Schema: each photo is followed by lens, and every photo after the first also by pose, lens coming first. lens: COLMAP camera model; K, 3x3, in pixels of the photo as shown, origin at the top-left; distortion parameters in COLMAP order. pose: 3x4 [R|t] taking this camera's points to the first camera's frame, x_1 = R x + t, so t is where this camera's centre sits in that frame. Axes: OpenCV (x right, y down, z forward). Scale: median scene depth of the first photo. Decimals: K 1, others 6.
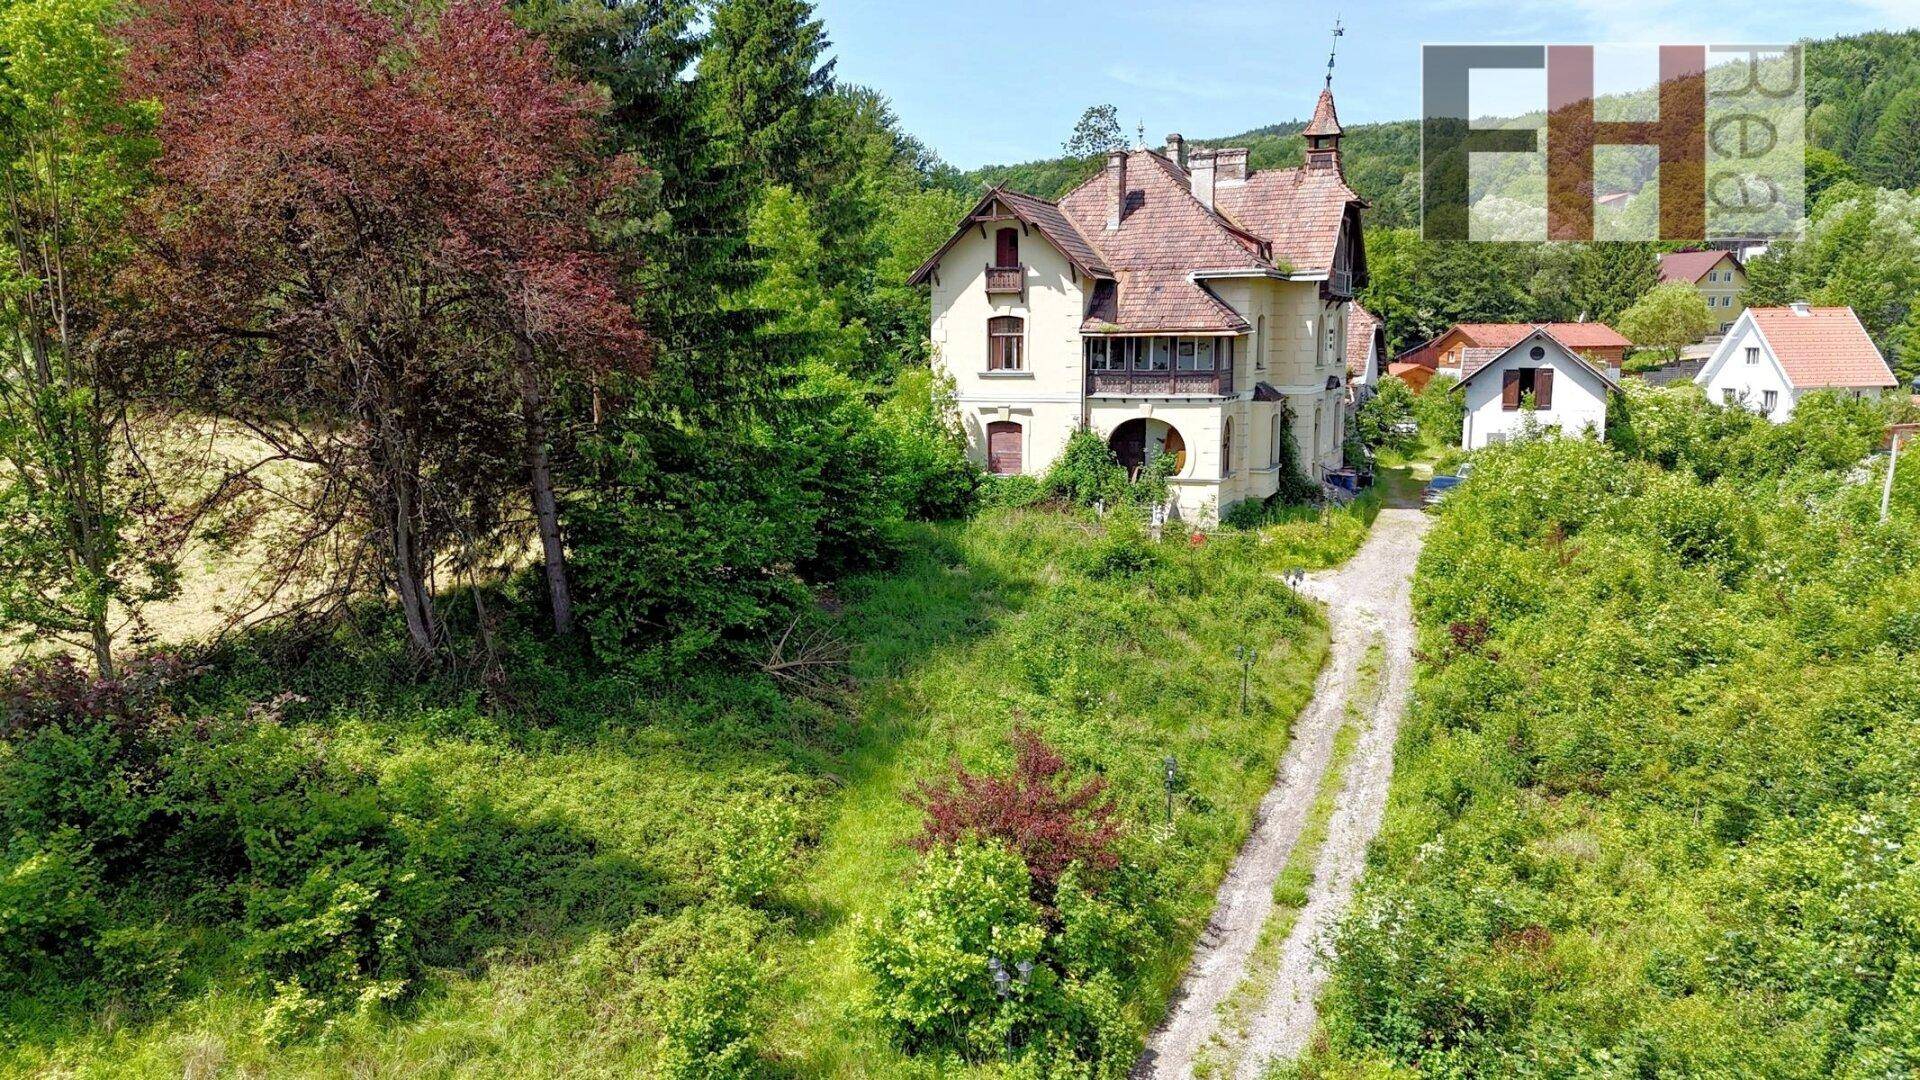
lens RADIAL K [[1432.2, 0, 962.5], [0, 1432.2, 539.6], [0, 0, 1]] dist [0.077411, -0.074084]
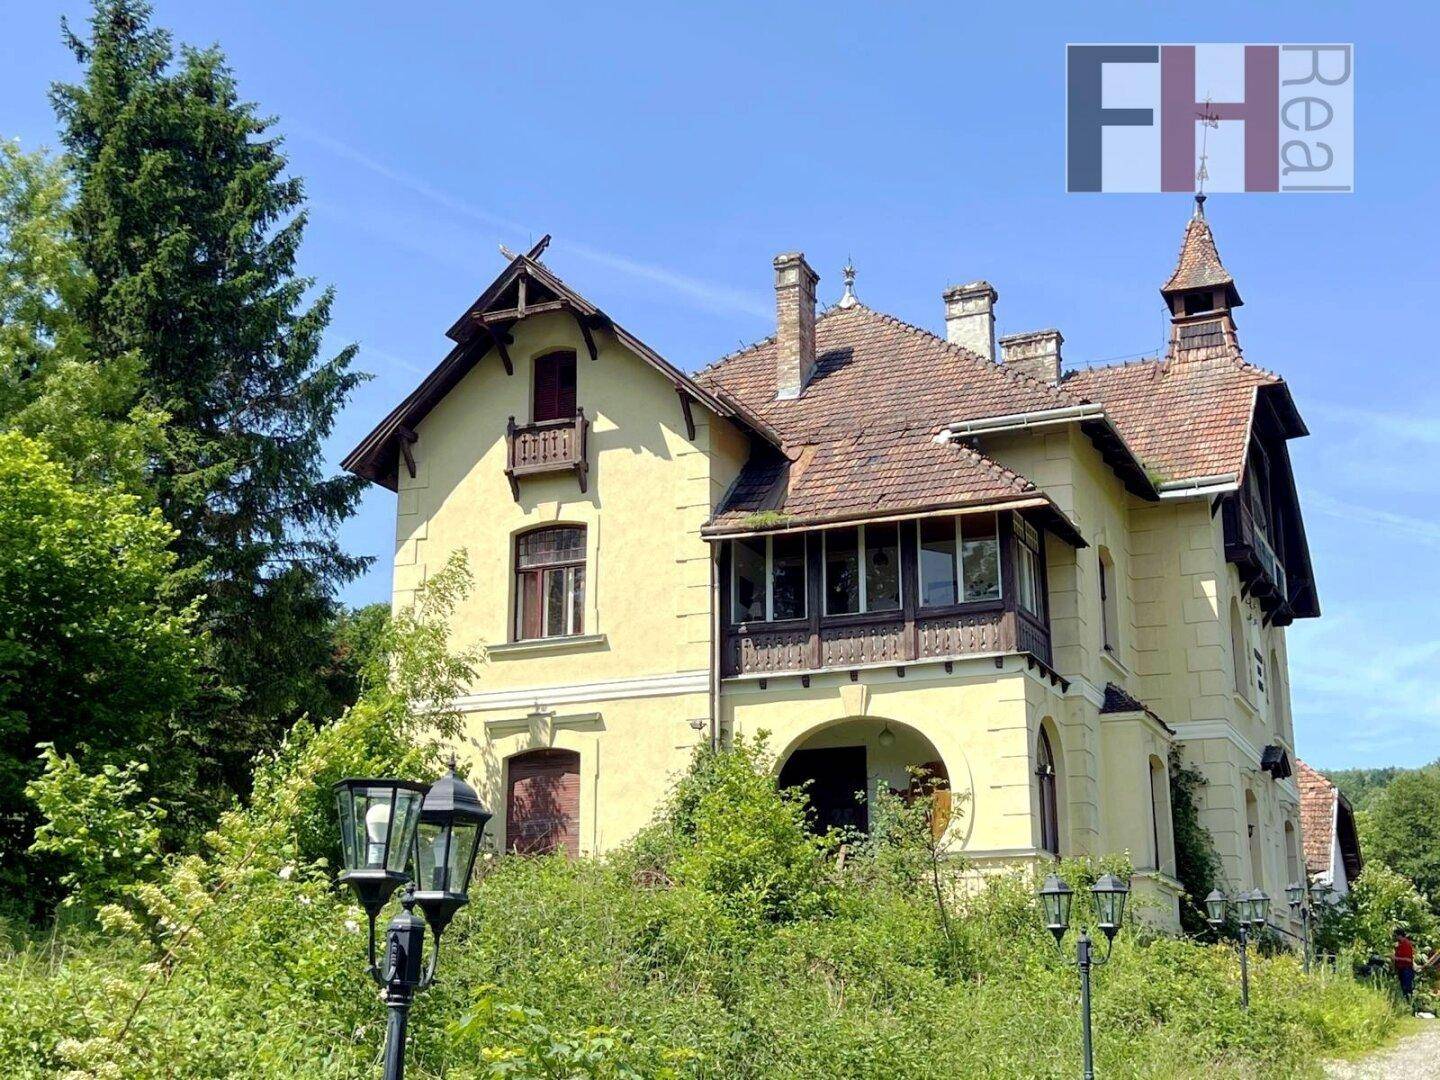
lens RADIAL K [[1969.9, 0, 718.9], [0, 1969.9, 543.6], [0, 0, 1]] dist [0.082260, 0.000000]
pose [[0.999996, -0.000293, -0.002882, 0.086955], [-0.000916, 0.911819, -0.410590, 0.110621], [0.002748, 0.410591, 0.911815, 0.428110]]
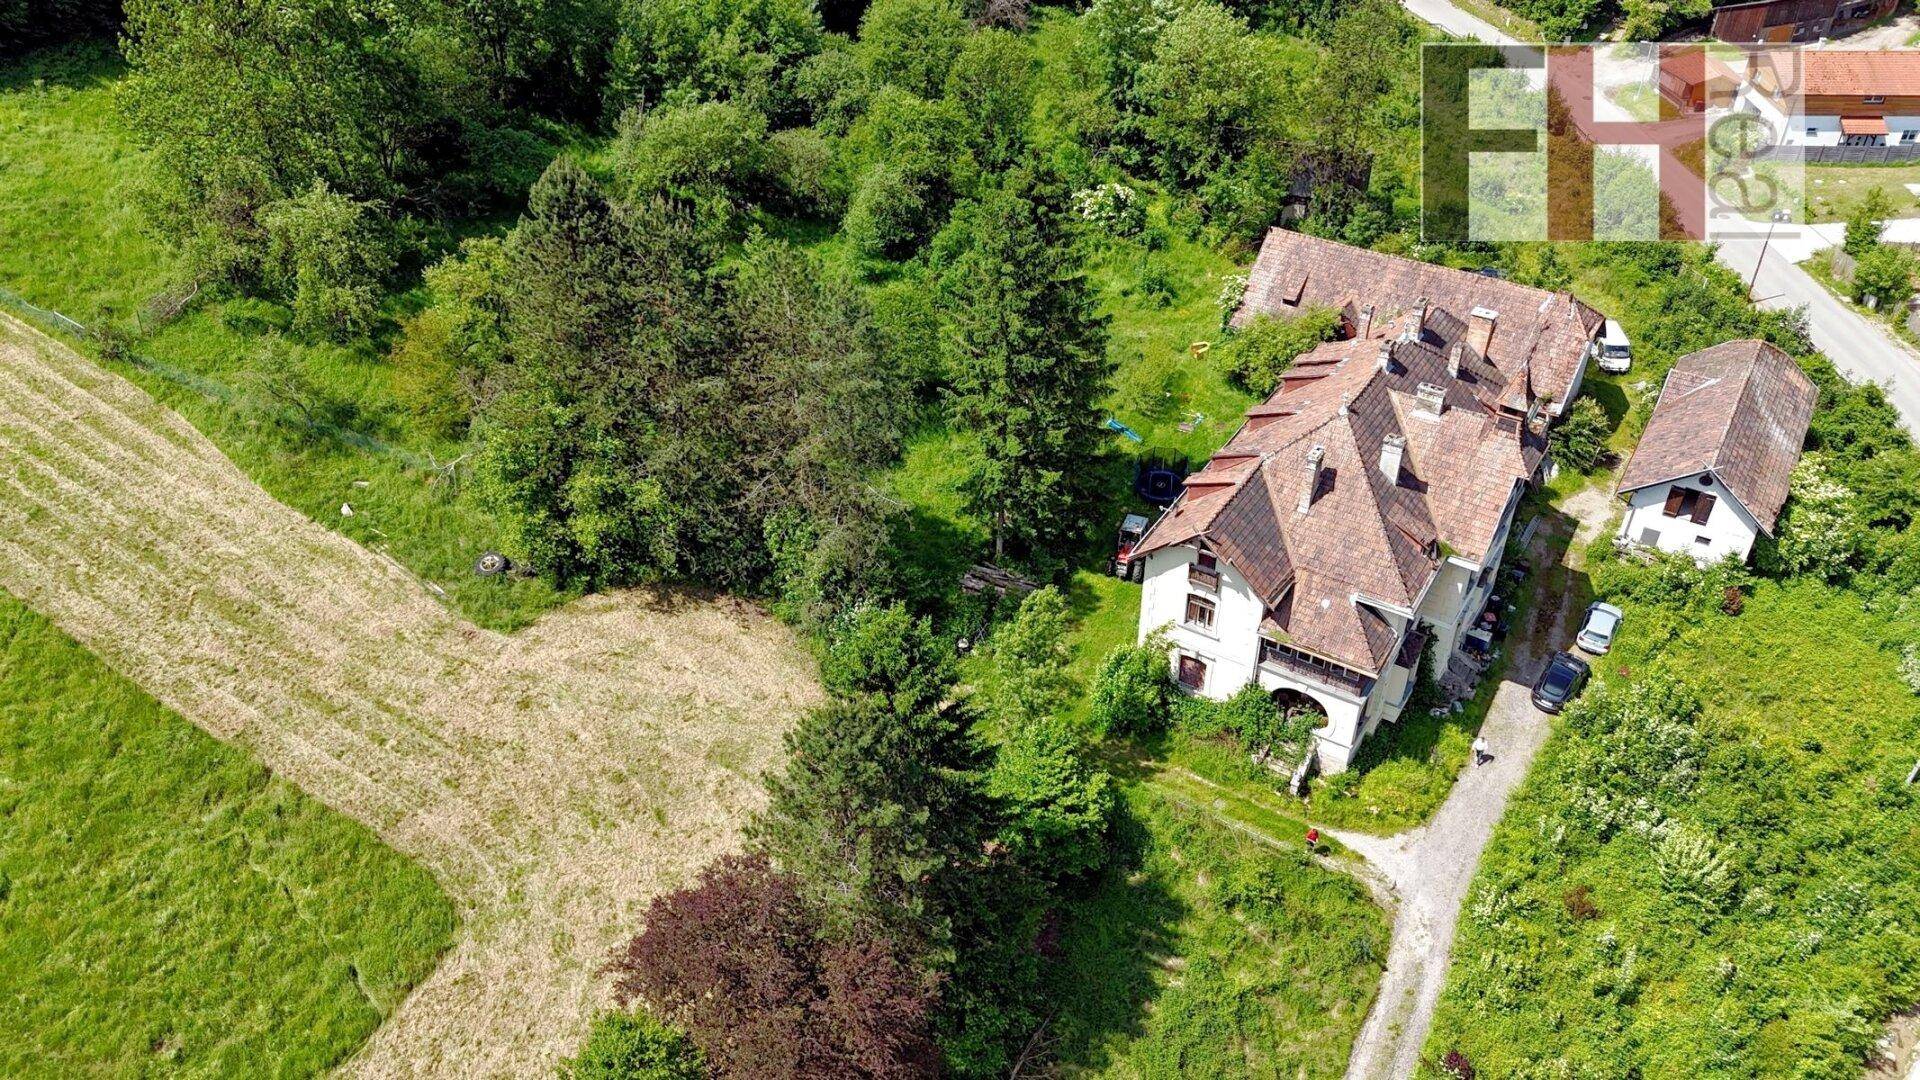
lens RADIAL K [[1432.2, 0, 961.1], [0, 1432.2, 541.6], [0, 0, 1]] dist [0.077411, -0.074084]
pose [[0.985359, 0.100671, -0.137597, -0.009833], [-0.023553, 0.879697, 0.474951, -0.798642], [0.168857, -0.464757, 0.869188, -0.114096]]
